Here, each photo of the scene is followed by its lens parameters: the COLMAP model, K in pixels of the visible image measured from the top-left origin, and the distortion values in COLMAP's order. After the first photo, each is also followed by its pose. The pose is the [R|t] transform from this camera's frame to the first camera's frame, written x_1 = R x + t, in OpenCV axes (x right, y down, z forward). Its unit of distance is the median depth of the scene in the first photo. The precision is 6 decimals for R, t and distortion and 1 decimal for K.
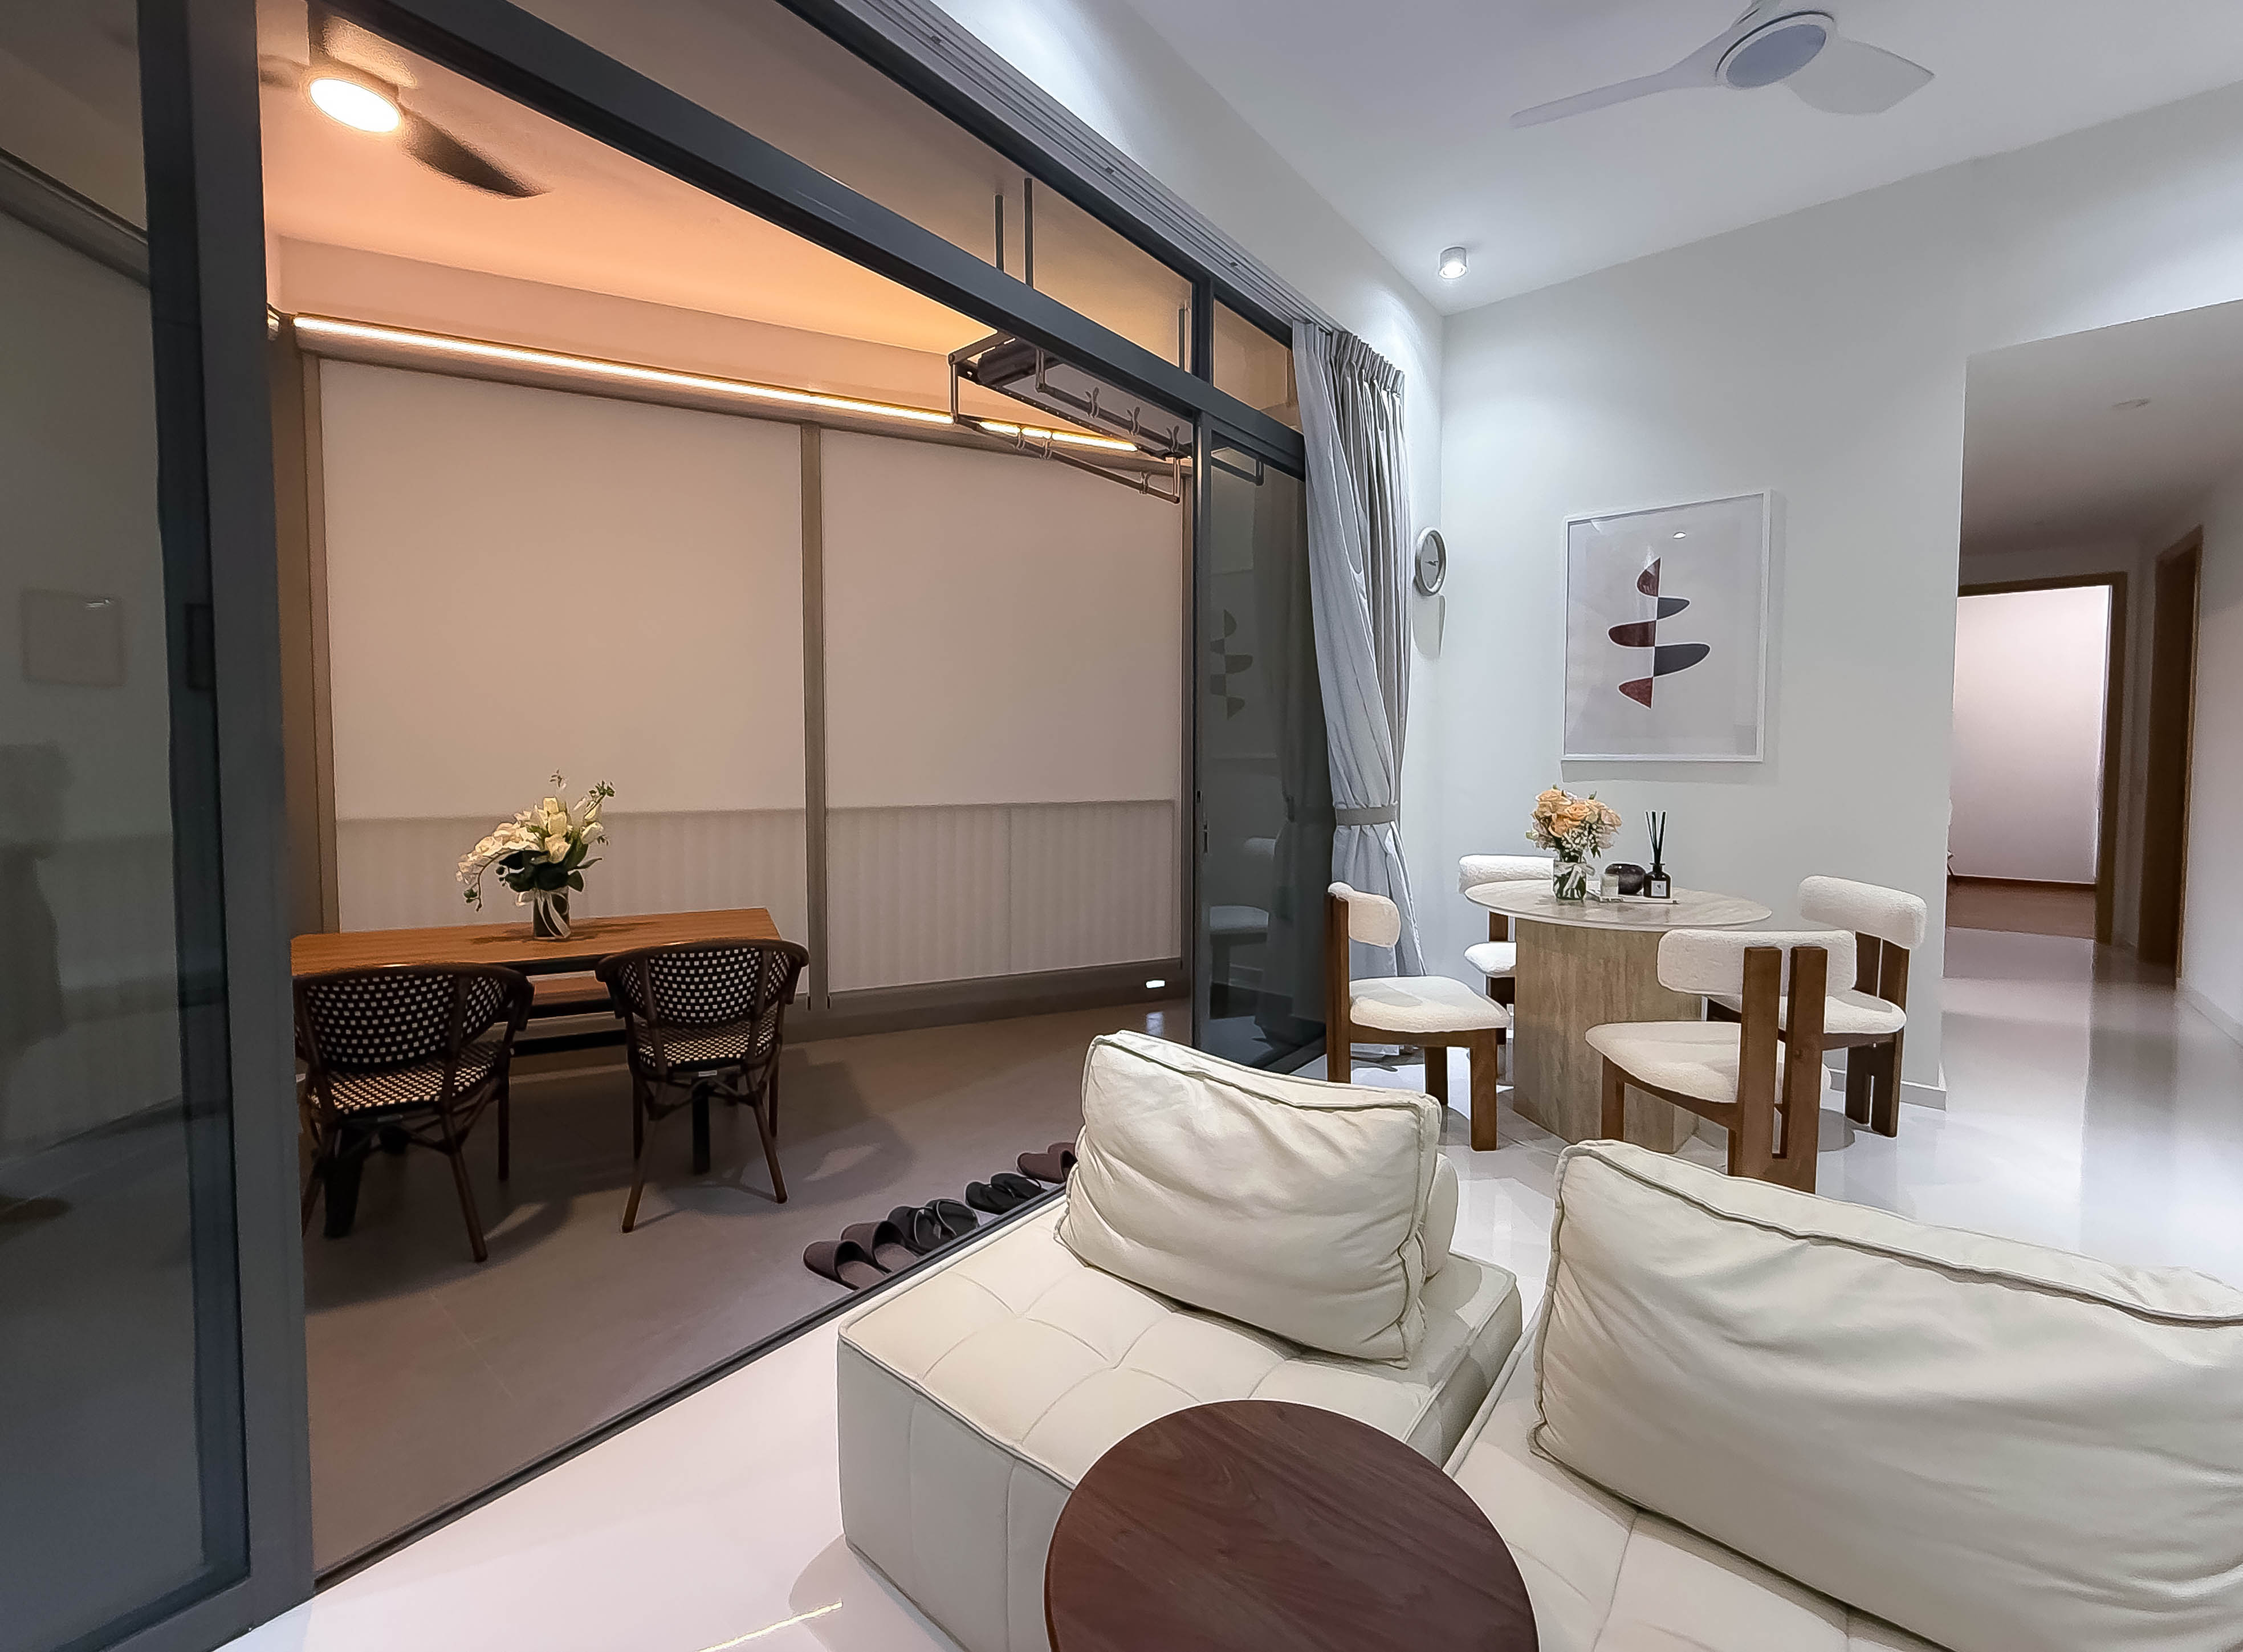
lens RADIAL K [[922.3, 0, 1123.7], [0, 922.3, 800.0], [0, 0, 1]] dist [-0.000700, -0.000037]
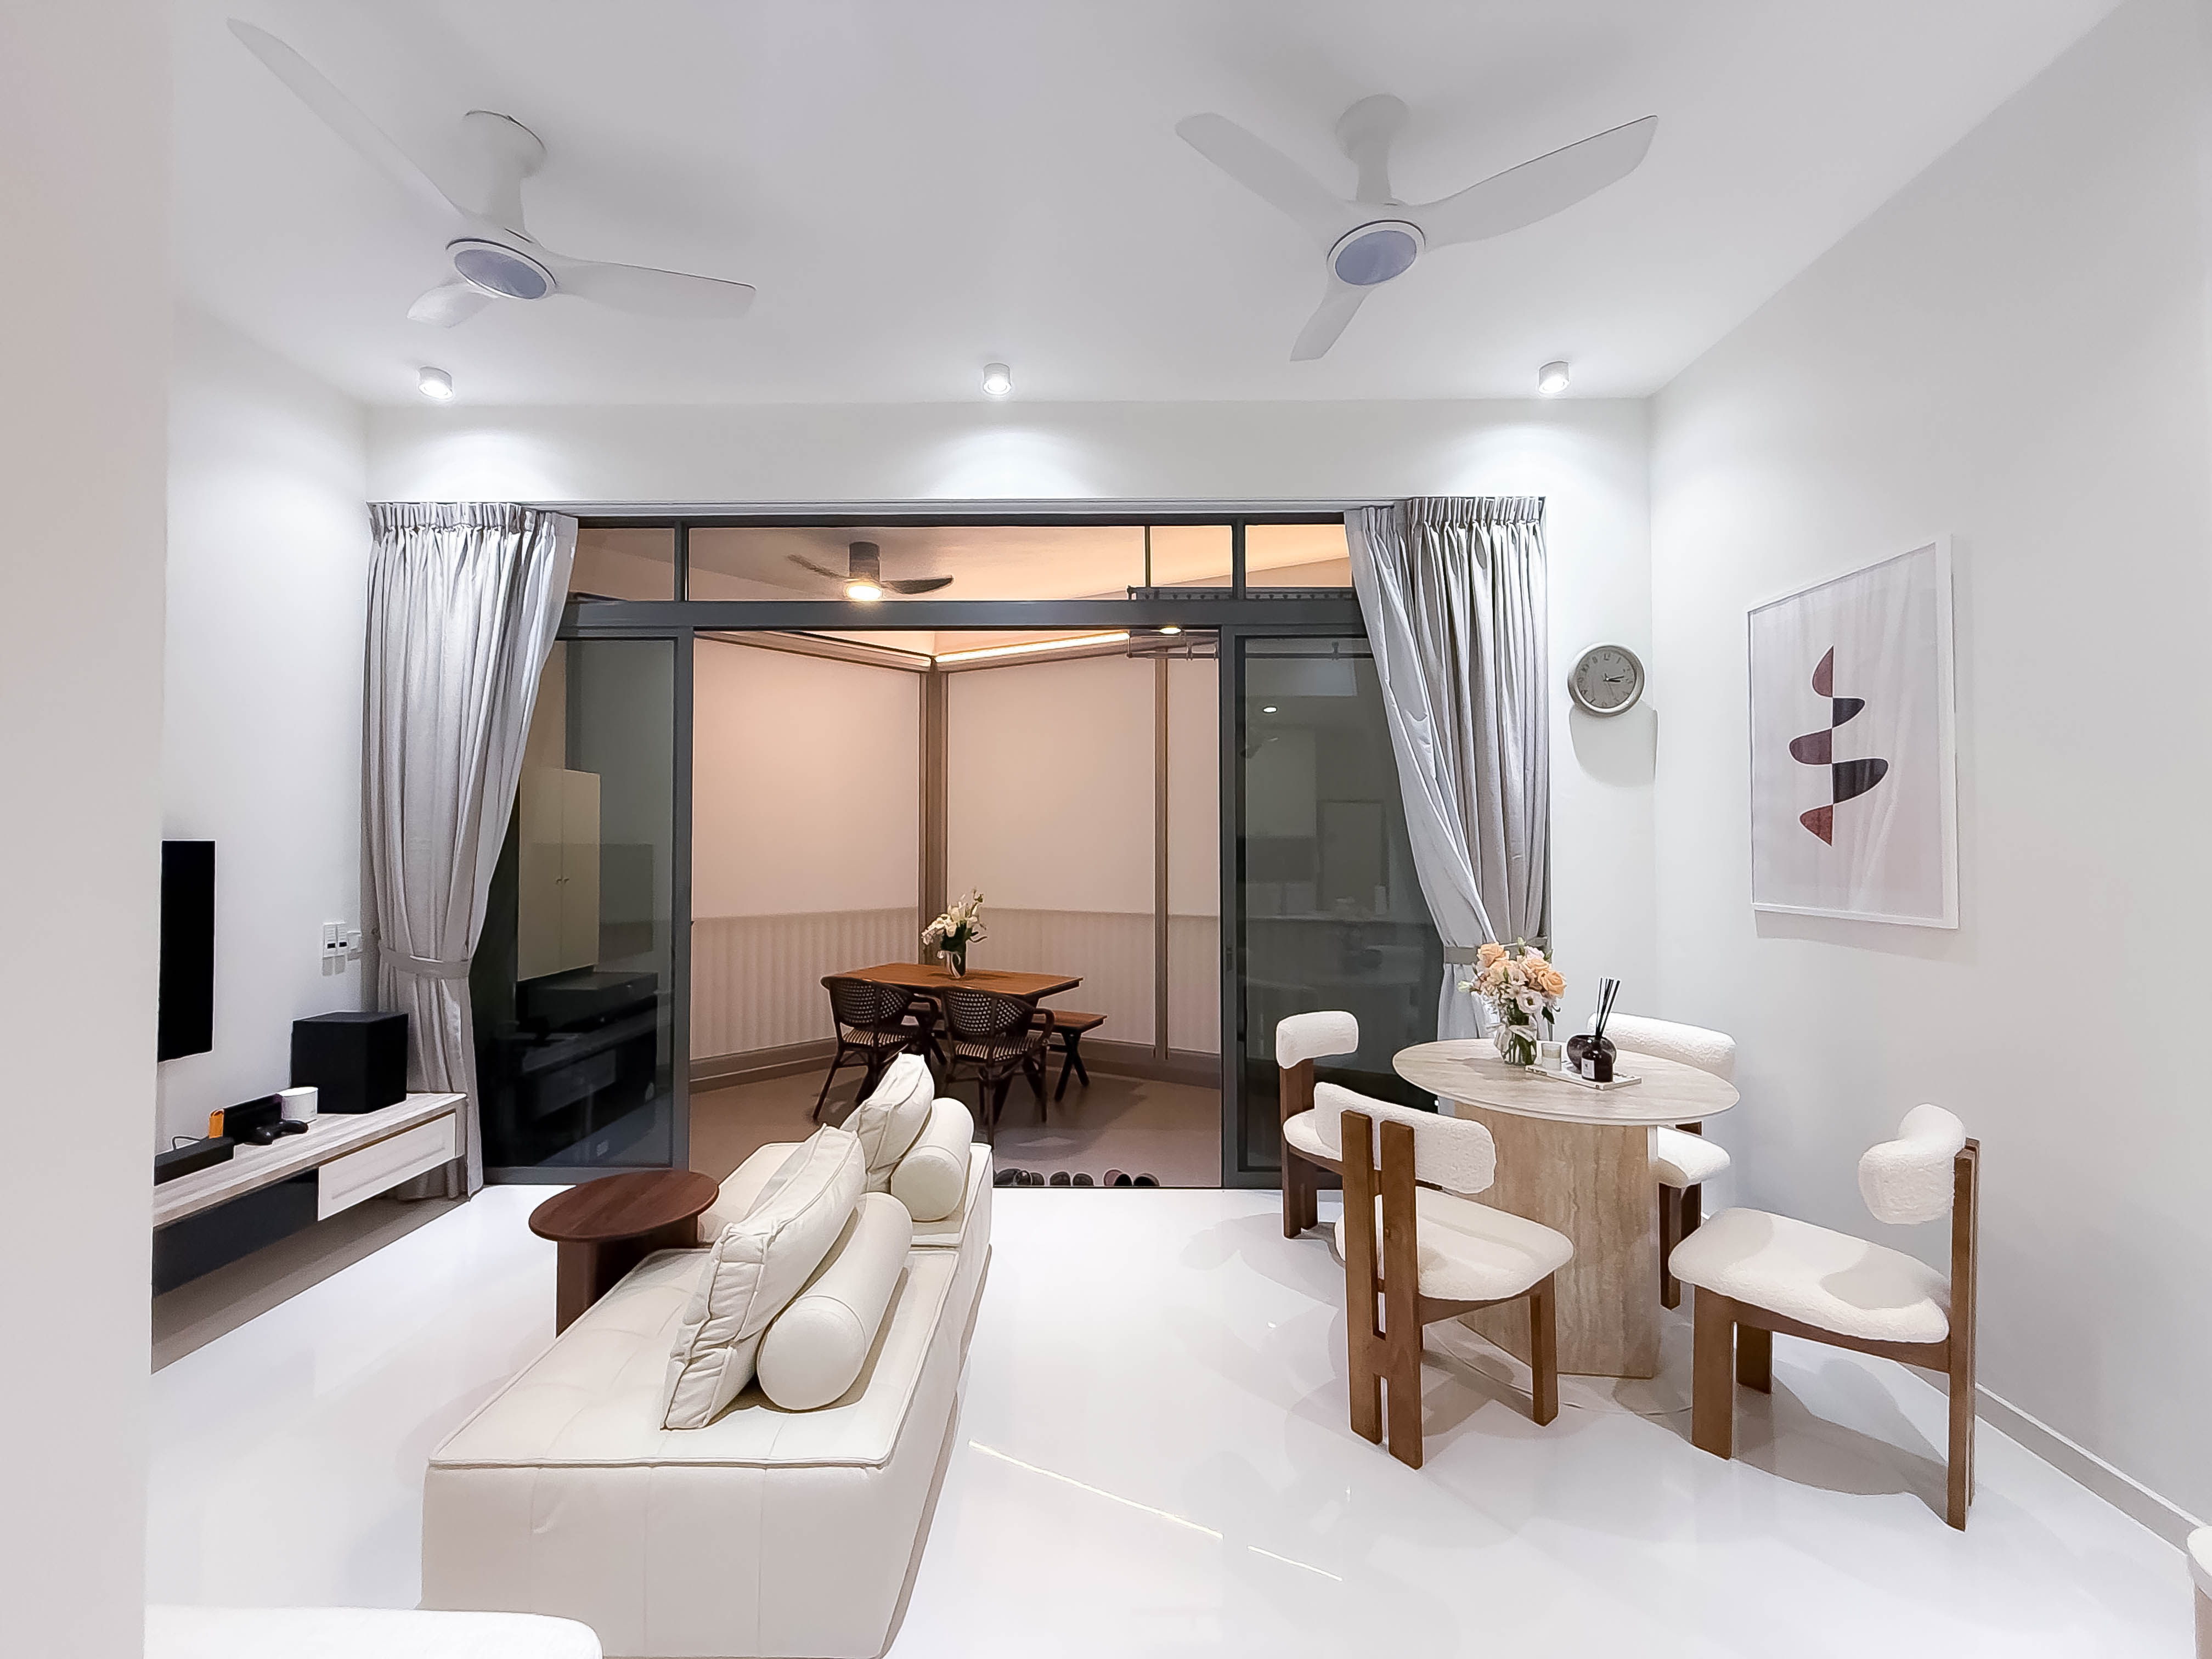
lens RADIAL K [[879.5, 0, 1089.4], [0, 879.5, 831.9], [0, 0, 1]] dist [0.001591, 0.000249]
pose [[0.611812, -0.015803, -0.790845, 0.772315], [-0.037448, 0.998101, -0.048915, -0.053927], [0.790116, 0.059542, 0.610059, 0.093424]]
